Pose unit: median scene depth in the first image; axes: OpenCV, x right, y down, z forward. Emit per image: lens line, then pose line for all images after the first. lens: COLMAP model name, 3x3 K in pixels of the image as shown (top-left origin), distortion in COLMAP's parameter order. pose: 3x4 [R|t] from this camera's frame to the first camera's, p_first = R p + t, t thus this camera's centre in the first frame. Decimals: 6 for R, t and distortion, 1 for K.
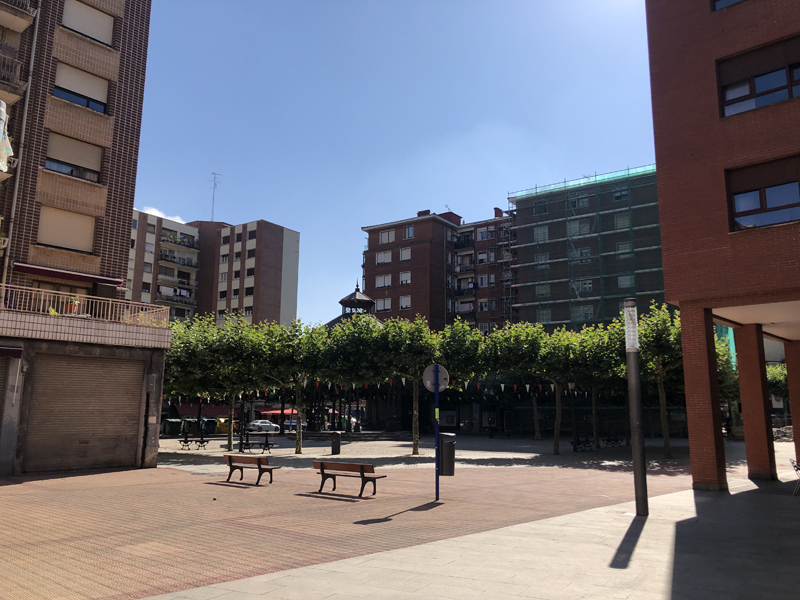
lens RADIAL K [[641.5, 0, 399.6], [0, 641.5, 297.7], [0, 0, 1]] dist [0.001821, -0.000488]
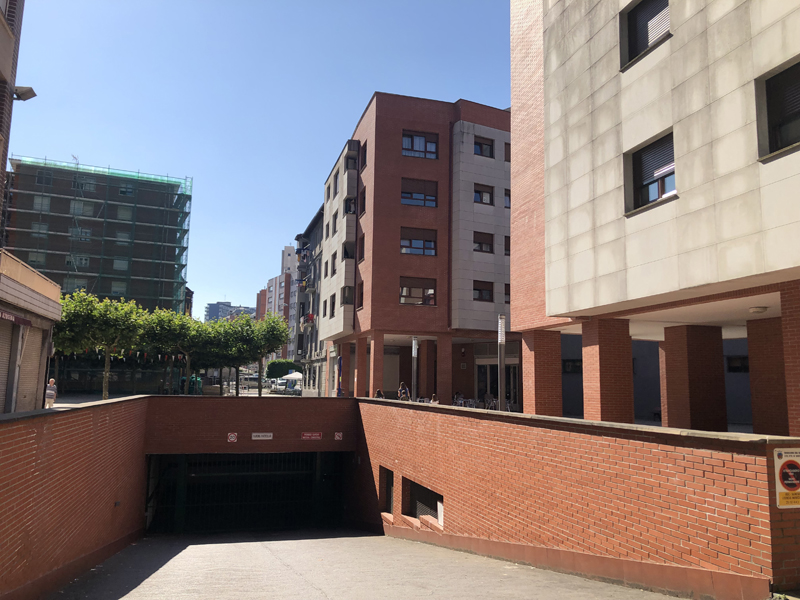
lens RADIAL K [[641.5, 0, 400.9], [0, 641.5, 299.8], [0, 0, 1]] dist [0.001821, -0.000488]
pose [[0.501799, 0.113302, 0.857532, -0.389903], [-0.166302, 0.985526, -0.032898, -0.008750], [-0.848847, -0.126101, 0.513378, -0.059117]]
